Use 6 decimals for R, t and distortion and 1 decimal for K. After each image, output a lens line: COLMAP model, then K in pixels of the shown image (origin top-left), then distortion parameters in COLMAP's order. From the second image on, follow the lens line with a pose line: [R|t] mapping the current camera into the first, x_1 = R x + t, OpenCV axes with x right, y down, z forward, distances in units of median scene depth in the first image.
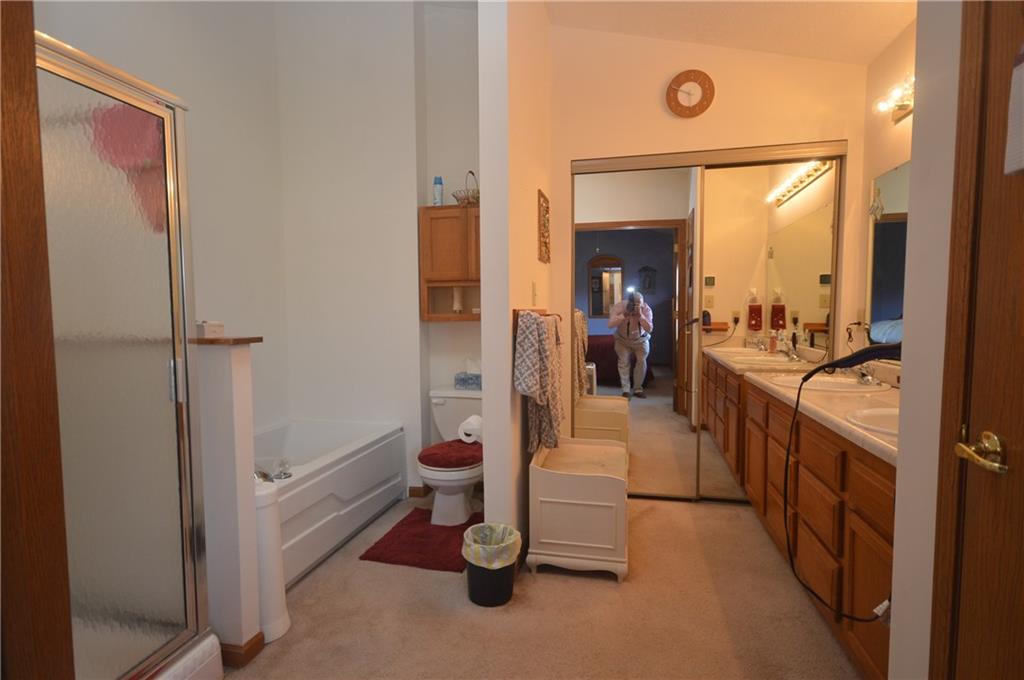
lens RADIAL K [[521.4, 0, 513.7], [0, 521.4, 331.6], [0, 0, 1]] dist [0.002427, 0.001157]
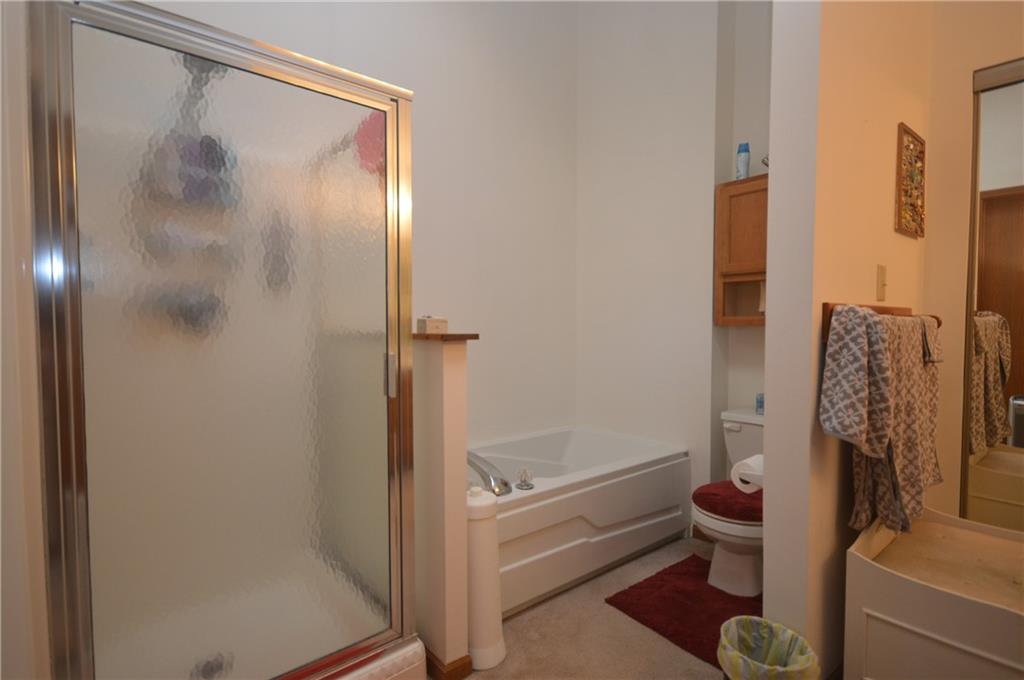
lens RADIAL K [[496.5, 0, 512.0], [0, 496.5, 340.0], [0, 0, 1]] dist [0.013488, -0.009551]
pose [[0.782590, 0.025531, -0.622013, 0.078989], [-0.028478, 0.999581, 0.005198, 0.010900], [0.621885, 0.013646, 0.782989, 0.264857]]
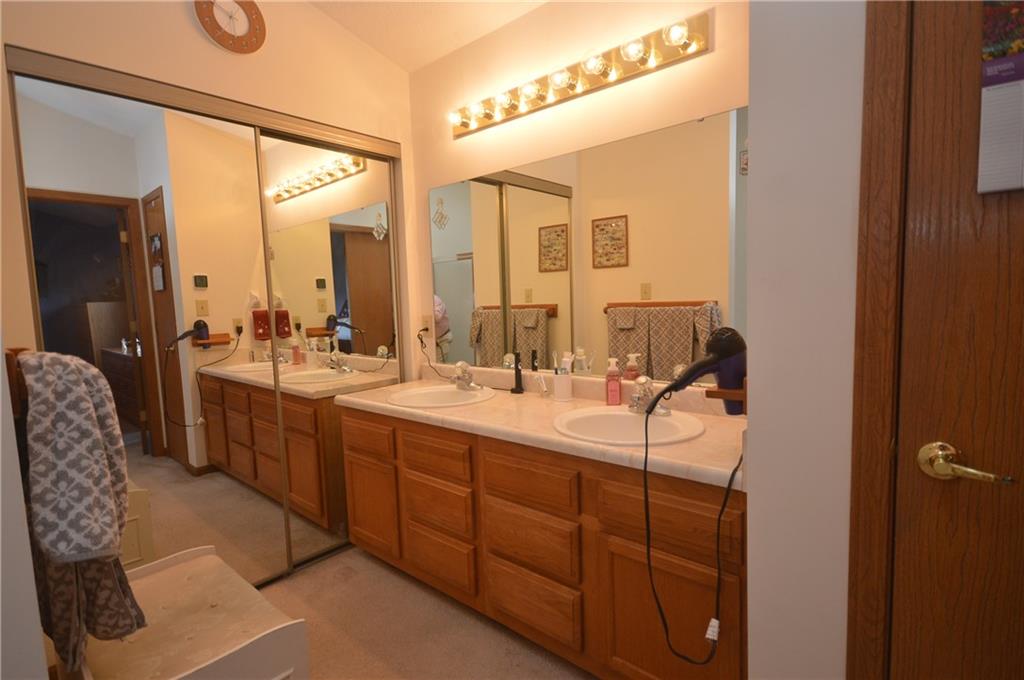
lens RADIAL K [[496.5, 0, 512.0], [0, 496.5, 340.0], [0, 0, 1]] dist [0.013488, -0.009551]
pose [[0.486001, -0.081254, 0.870173, -0.131236], [0.065986, 0.996238, 0.056172, -0.046523], [-0.871464, 0.030120, 0.489535, 0.470257]]
